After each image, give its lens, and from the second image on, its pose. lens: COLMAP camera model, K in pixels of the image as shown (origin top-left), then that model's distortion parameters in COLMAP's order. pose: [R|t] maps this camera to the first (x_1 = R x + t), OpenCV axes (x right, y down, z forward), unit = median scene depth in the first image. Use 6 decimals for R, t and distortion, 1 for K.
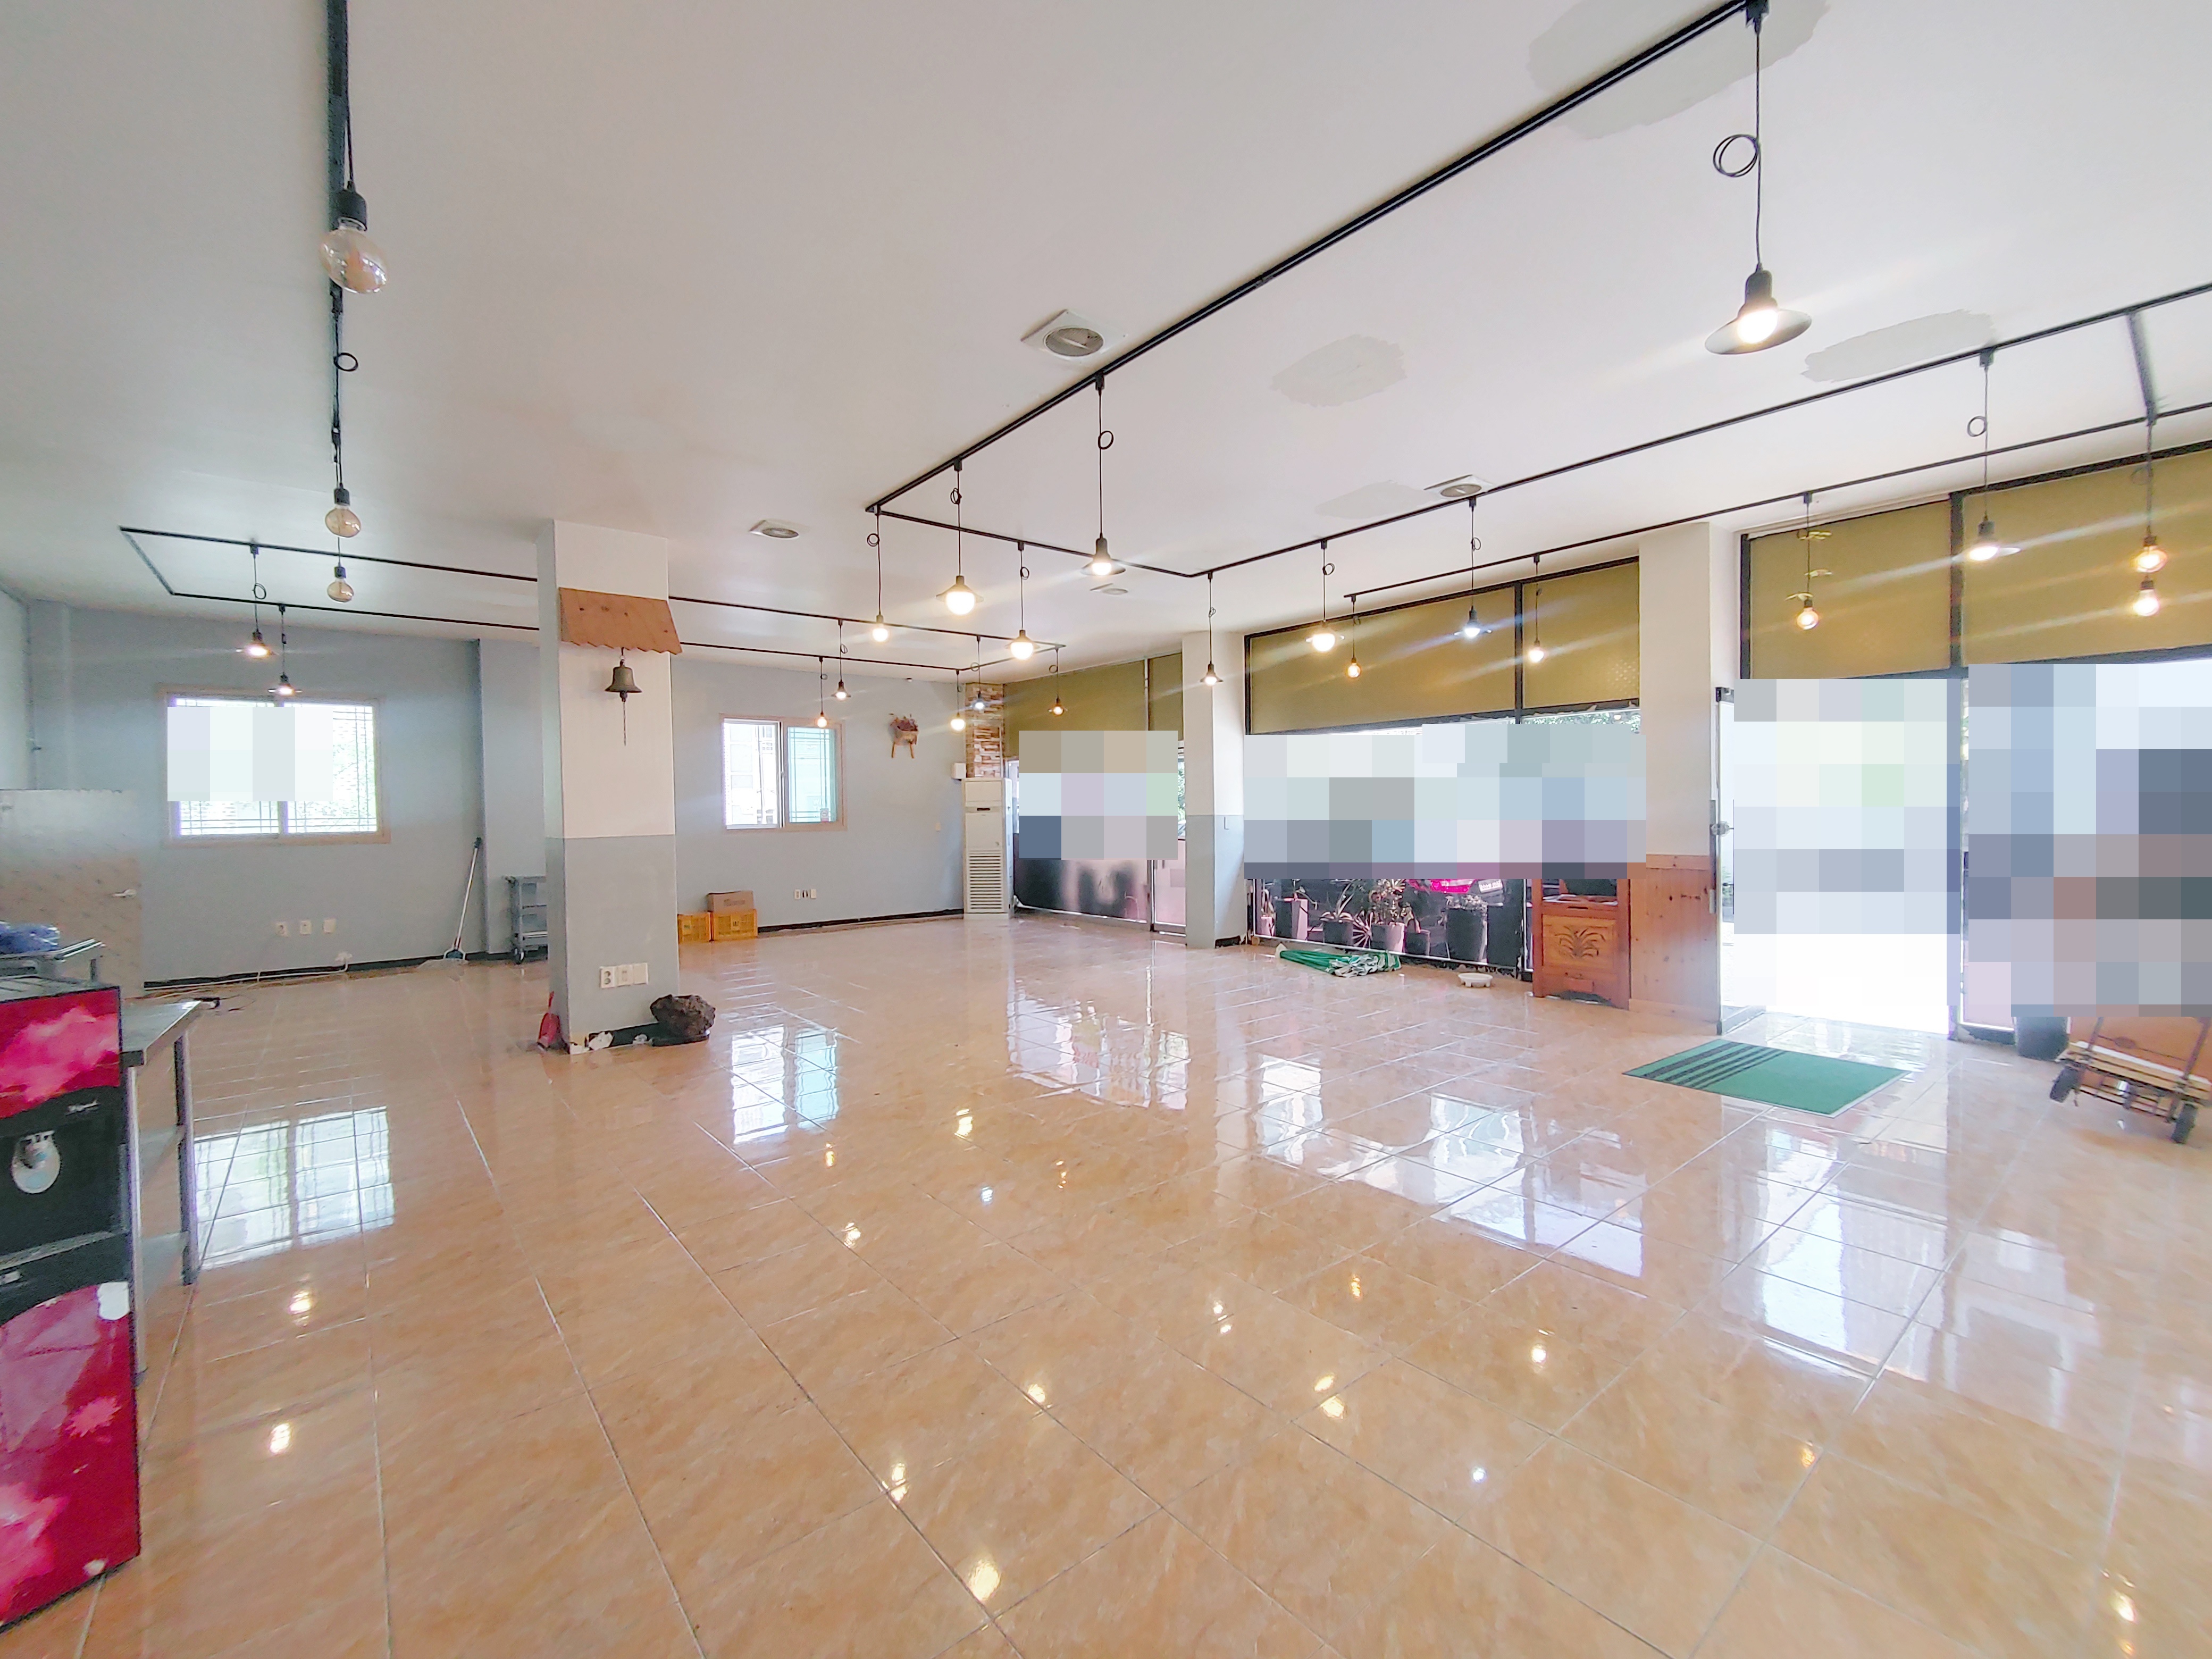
lens RADIAL K [[946.1, 0, 1101.0], [0, 946.1, 824.5], [0, 0, 1]] dist [0.000751, -0.000414]
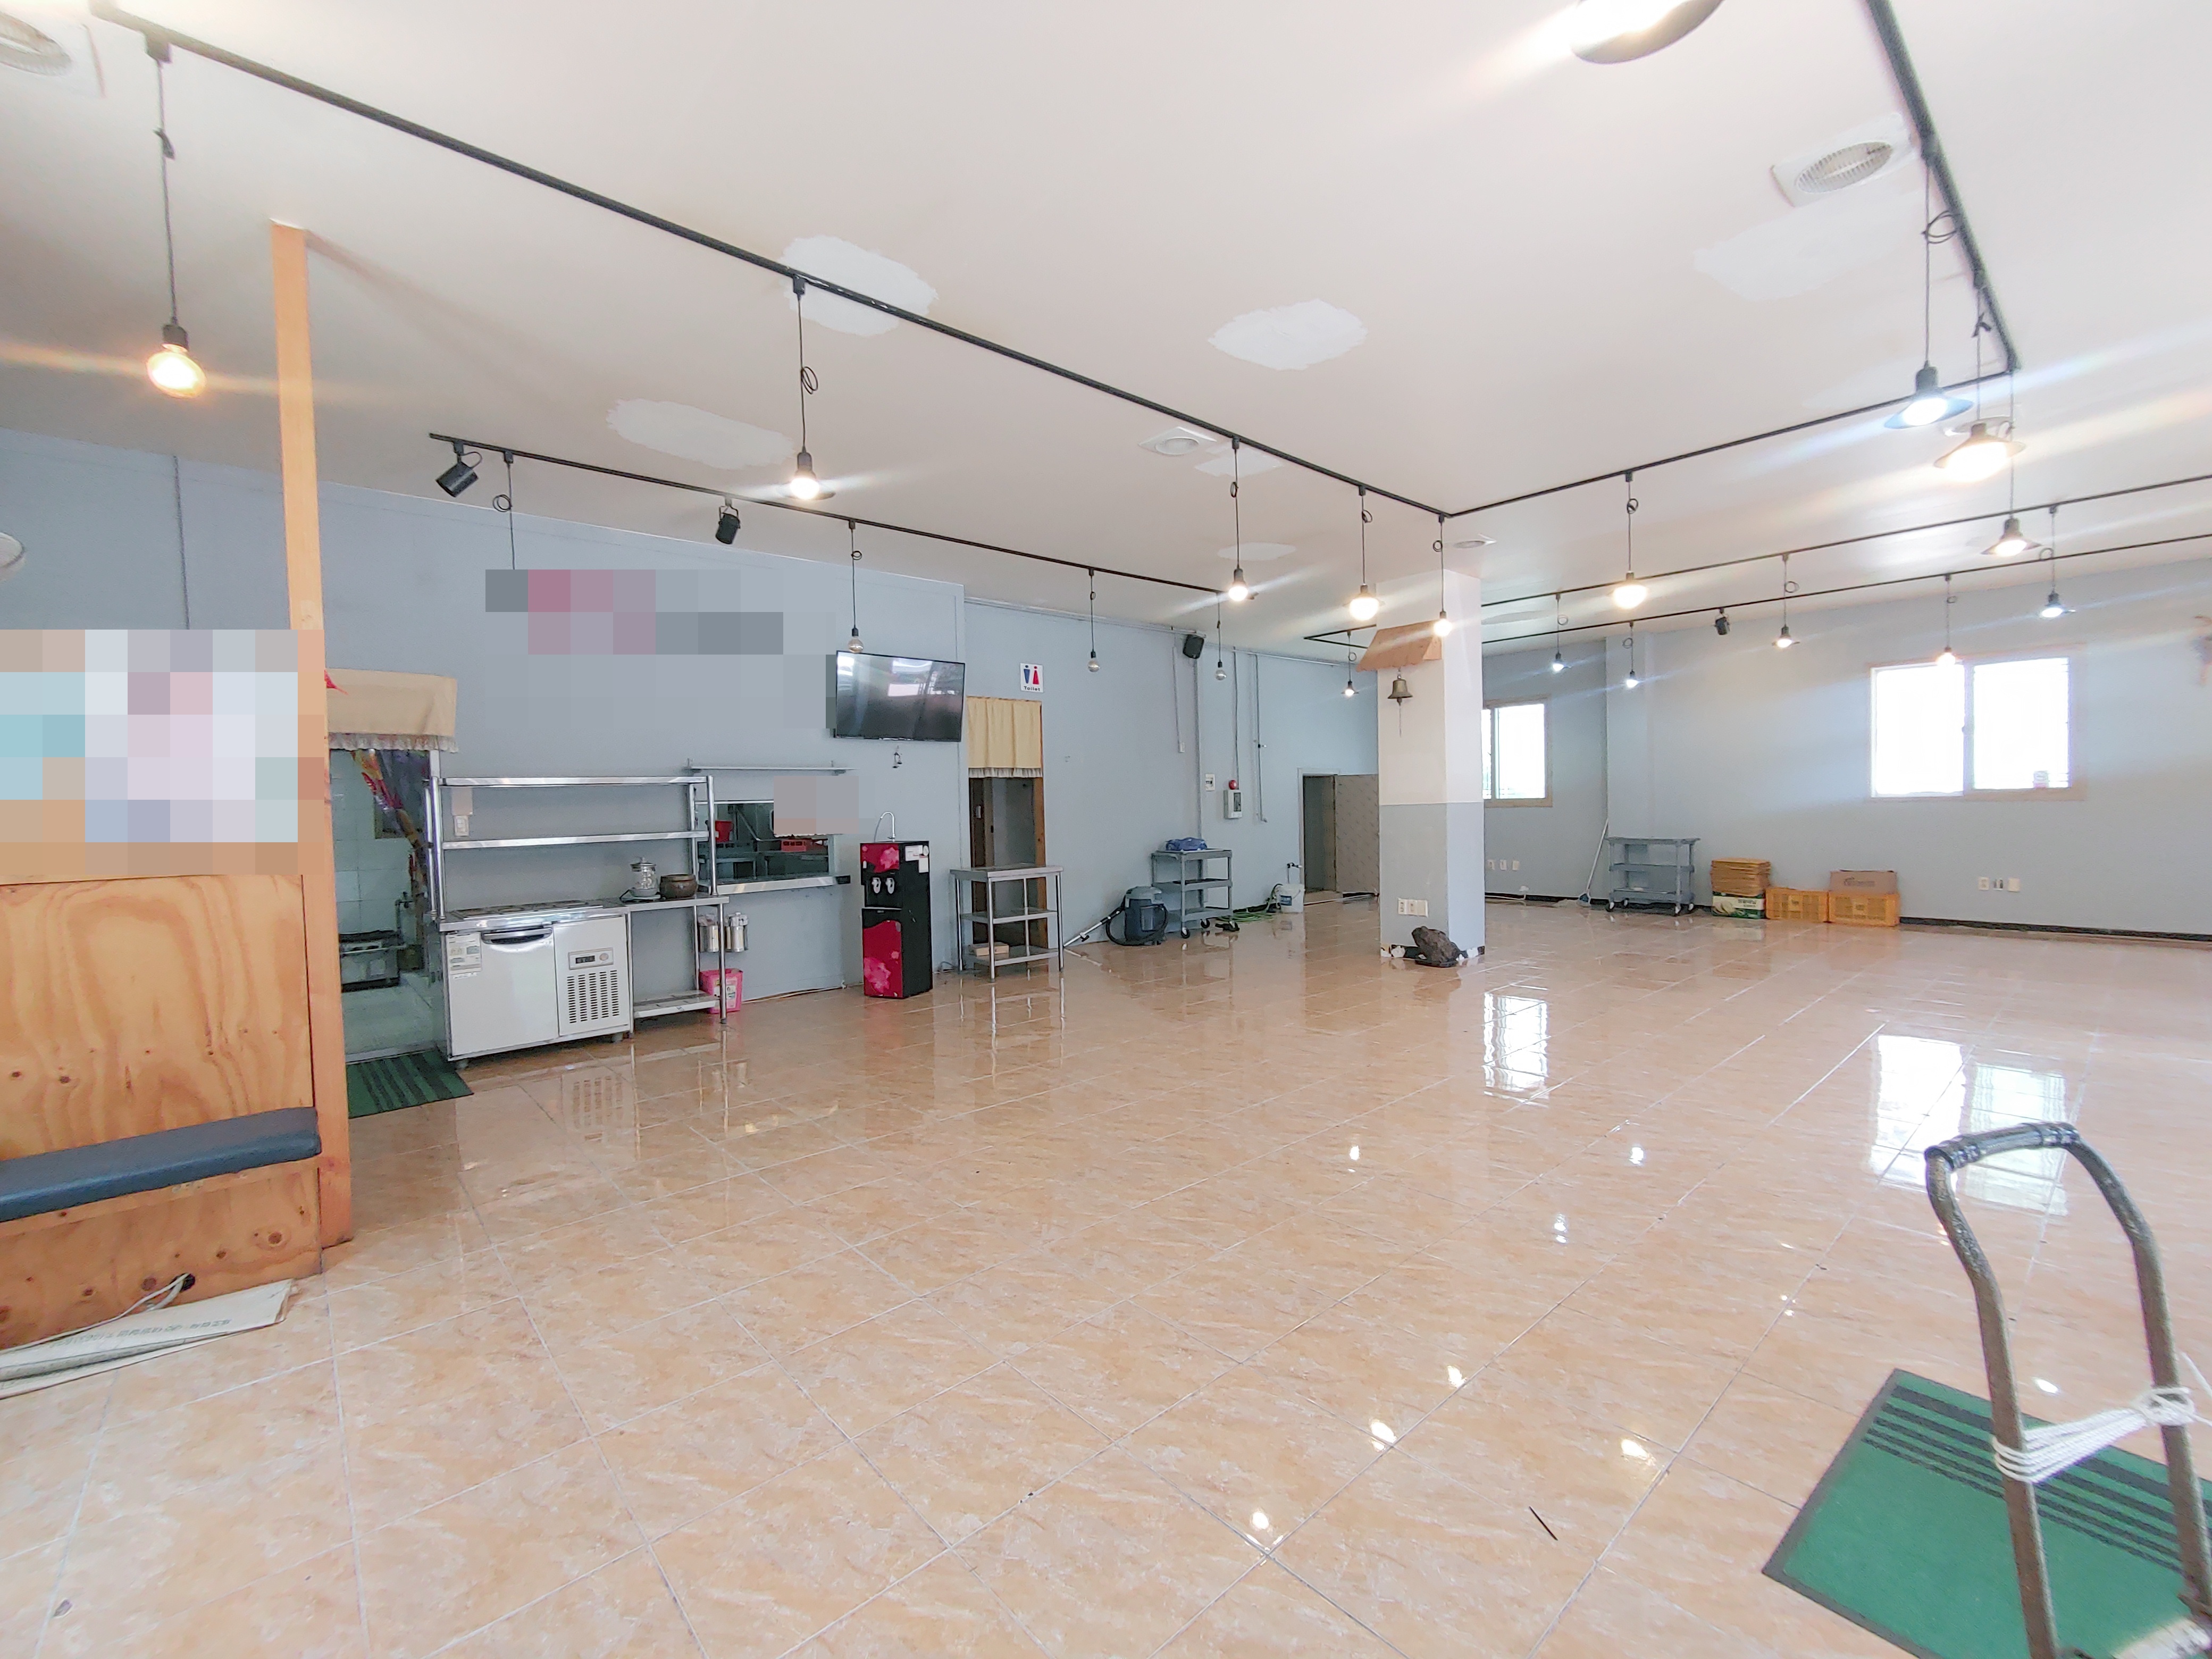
lens RADIAL K [[946.1, 0, 1104.6], [0, 946.1, 826.2], [0, 0, 1]] dist [0.000751, -0.000414]
pose [[0.048057, 0.037060, -0.998157, 0.500665], [0.005817, 0.999284, 0.037382, -0.005567], [0.998828, -0.007602, 0.047807, 0.307023]]
